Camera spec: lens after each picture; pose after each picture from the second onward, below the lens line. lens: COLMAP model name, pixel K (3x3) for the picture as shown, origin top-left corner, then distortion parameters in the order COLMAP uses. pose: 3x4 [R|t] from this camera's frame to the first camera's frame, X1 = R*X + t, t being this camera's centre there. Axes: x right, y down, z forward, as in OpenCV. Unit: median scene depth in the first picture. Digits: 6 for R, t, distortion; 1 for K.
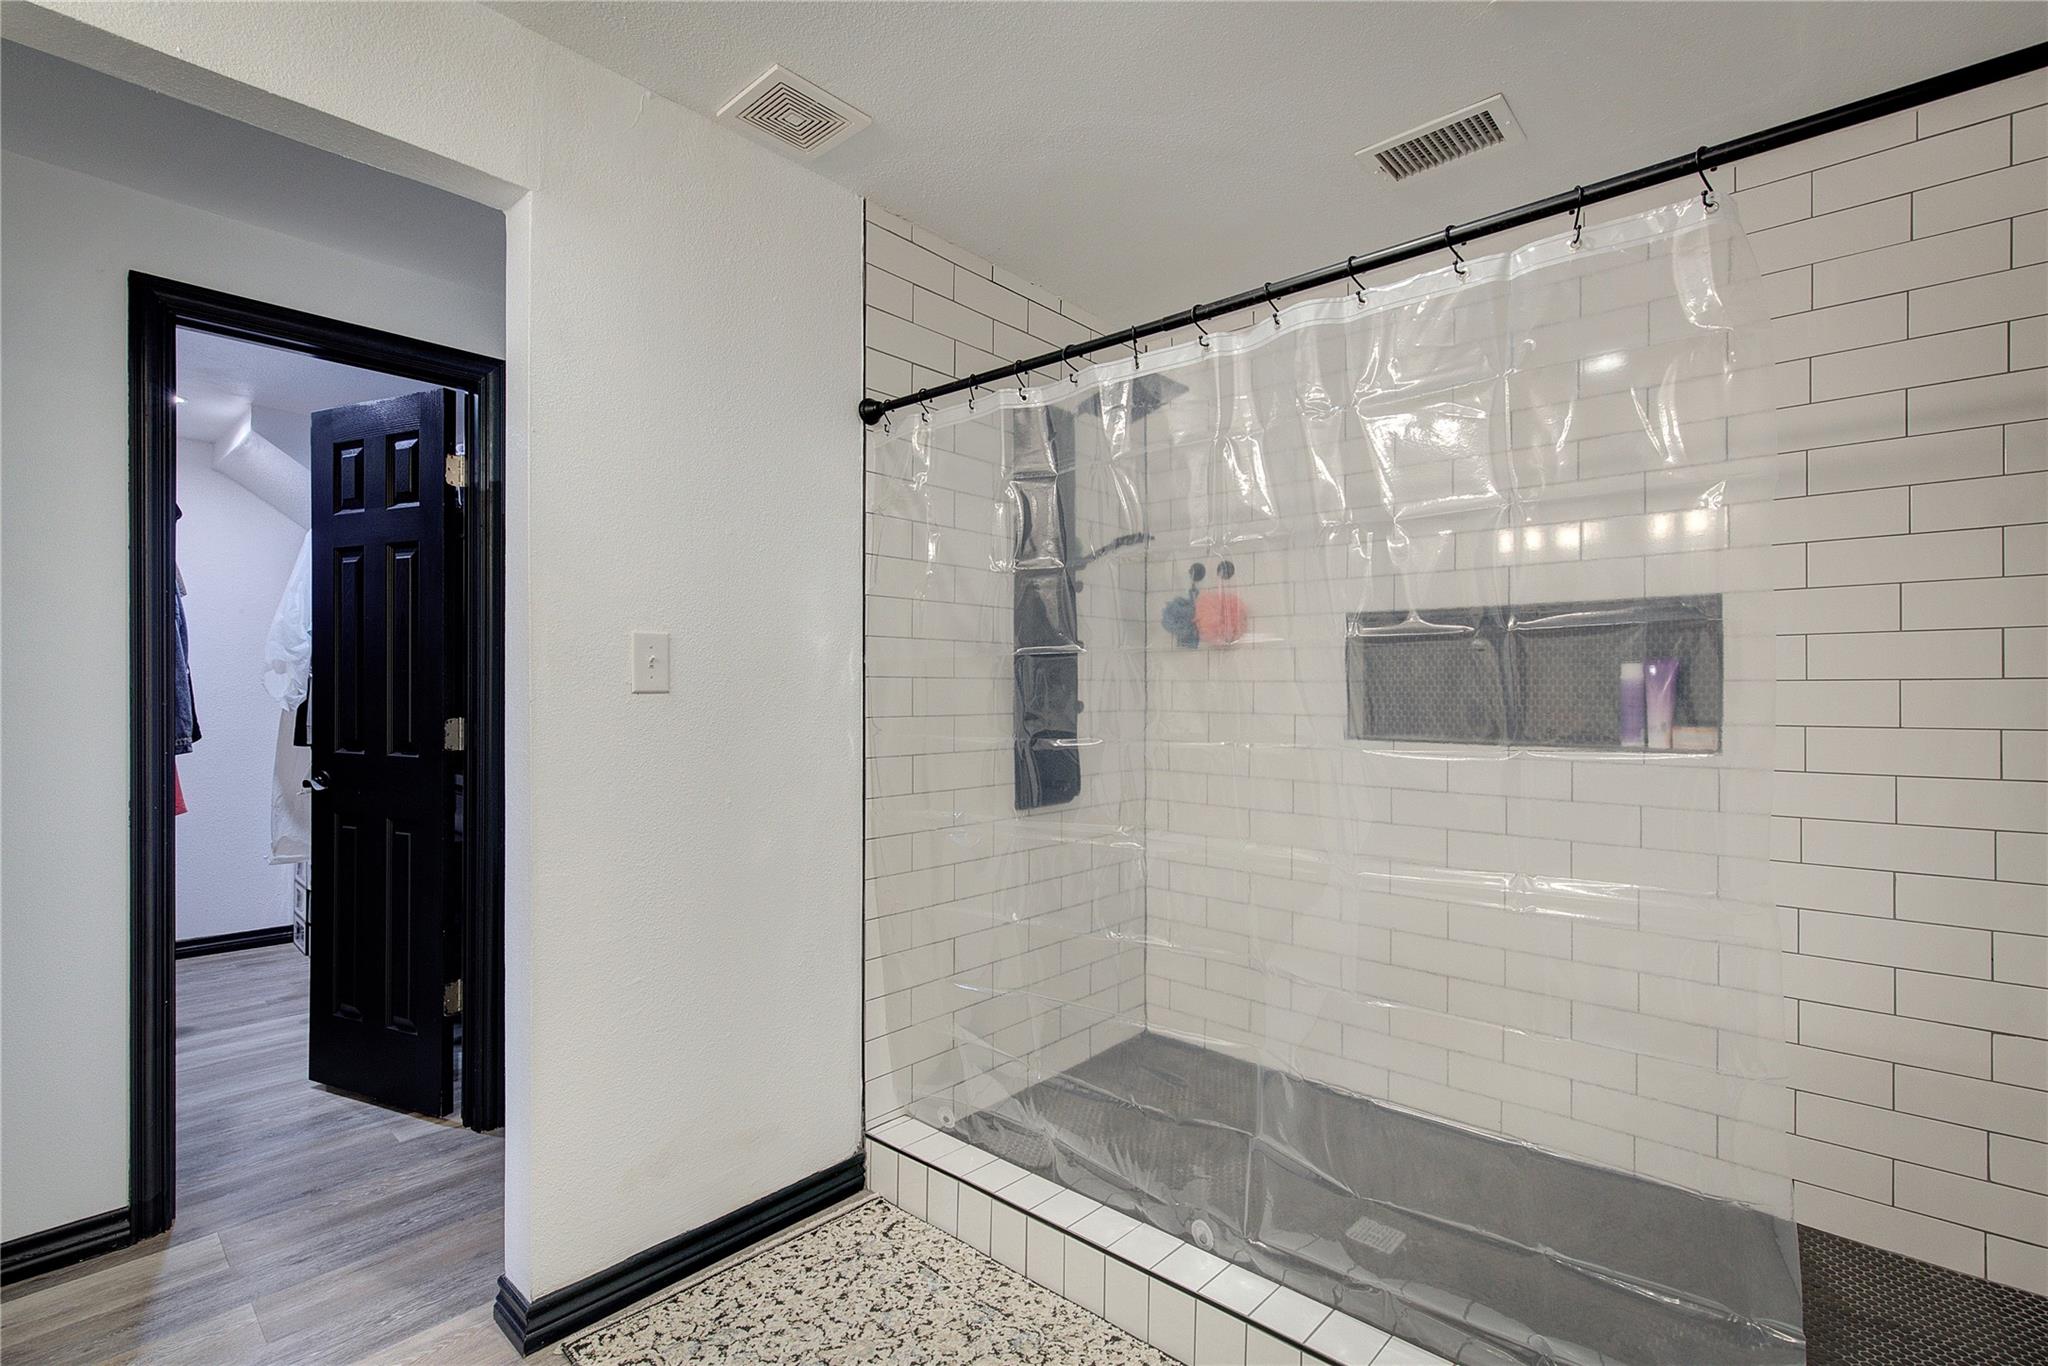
lens RADIAL K [[934.9, 0, 1026.0], [0, 934.9, 693.1], [0, 0, 1]] dist [-0.003110, 0.001406]
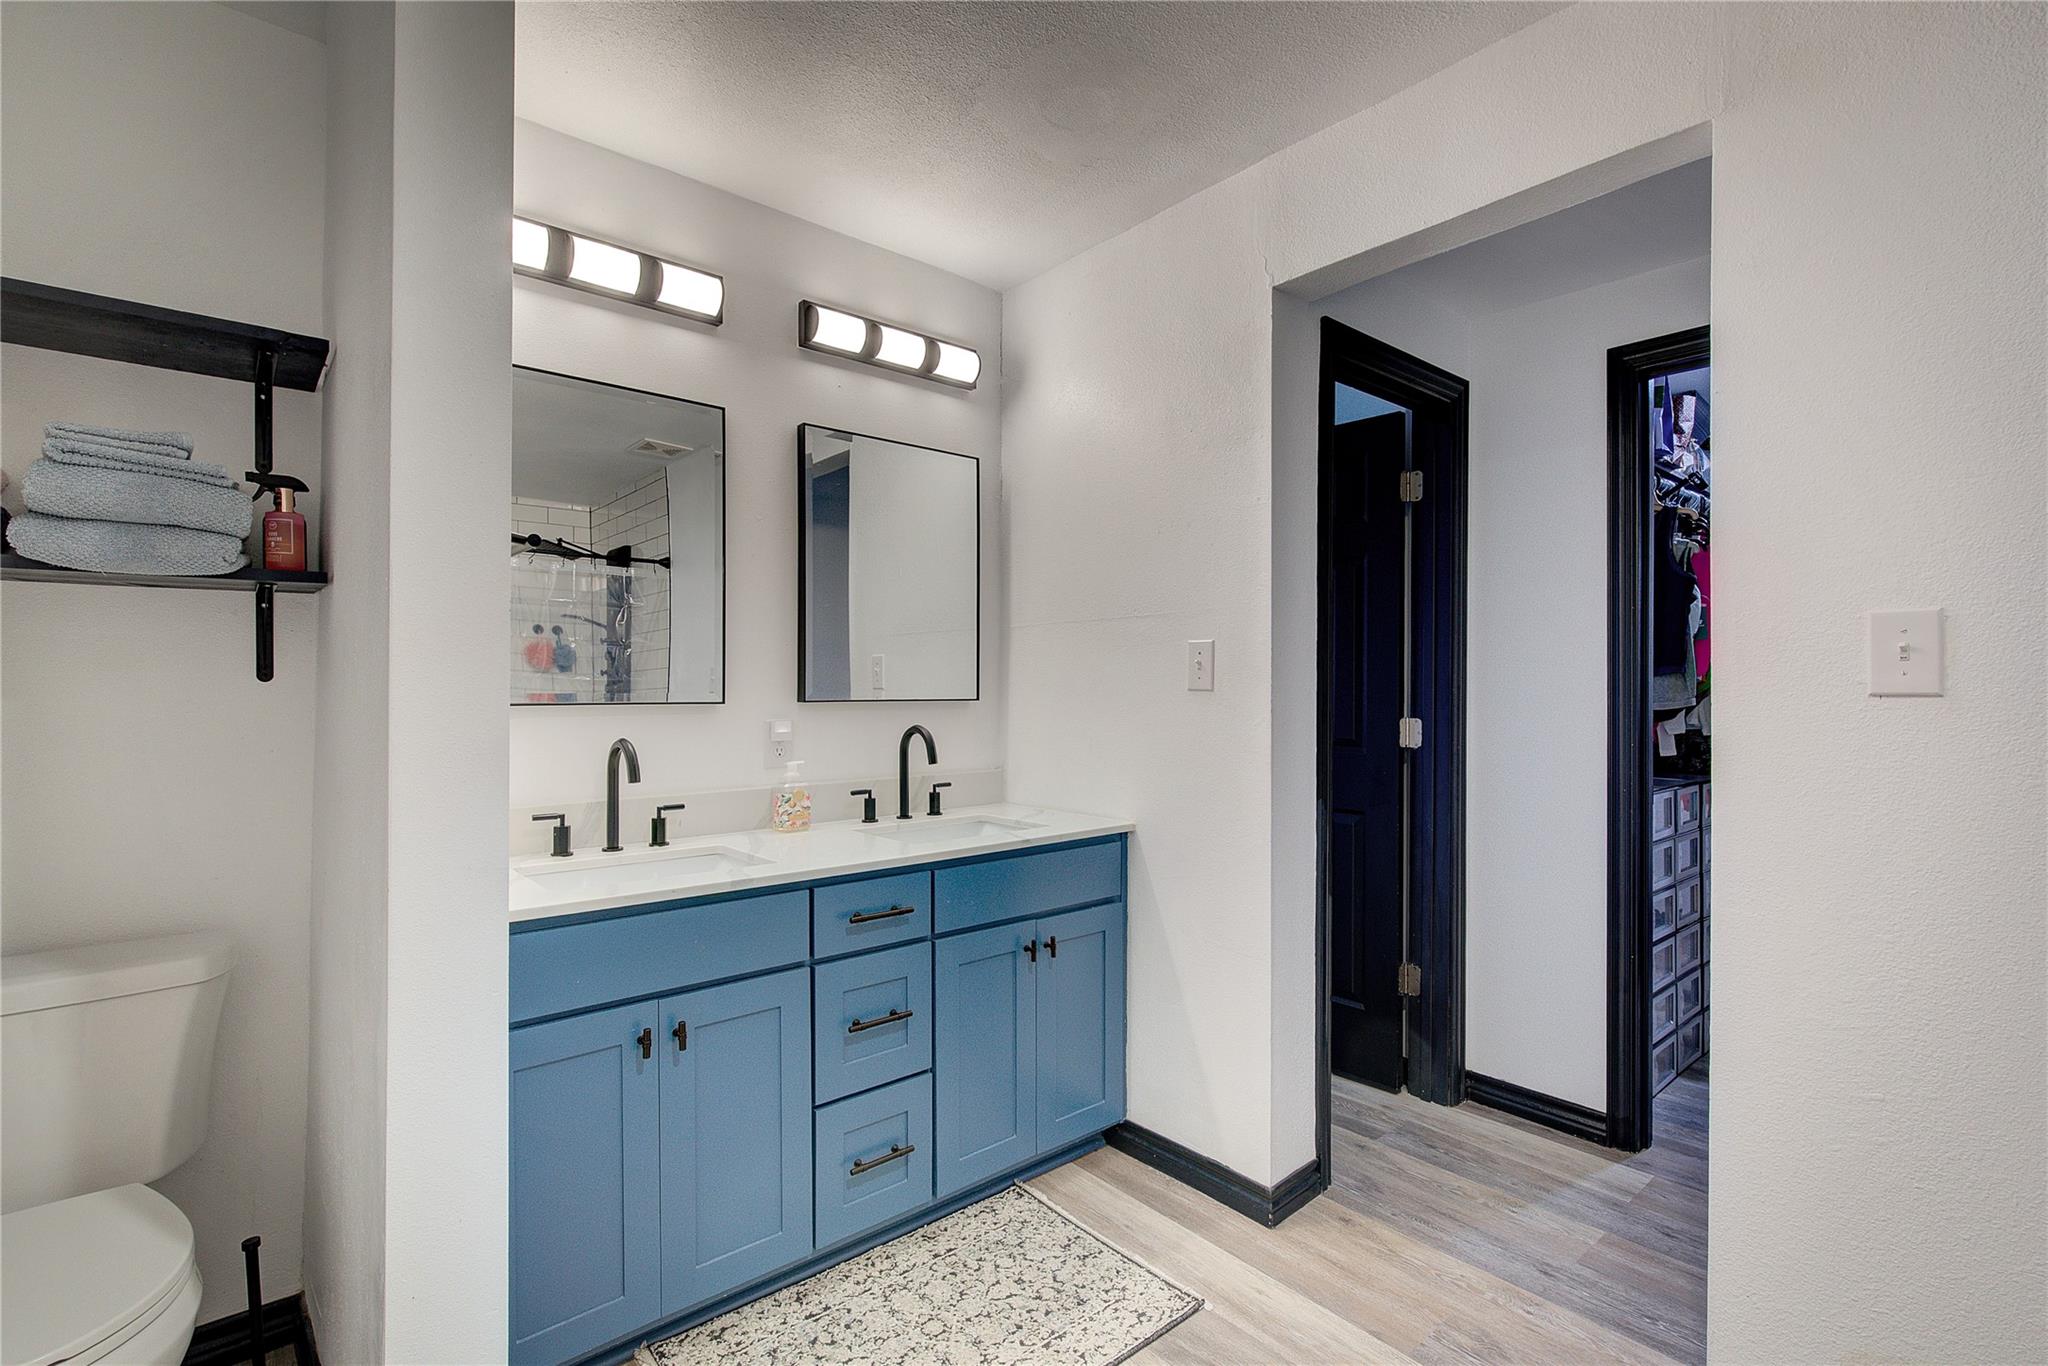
lens RADIAL K [[934.9, 0, 1026.8], [0, 934.9, 679.0], [0, 0, 1]] dist [-0.003110, 0.001406]
pose [[-0.140883, -0.009759, -0.989978, 0.390082], [-0.006229, 0.999940, -0.008971, -0.003013], [0.990007, 0.004902, -0.140936, 0.454723]]
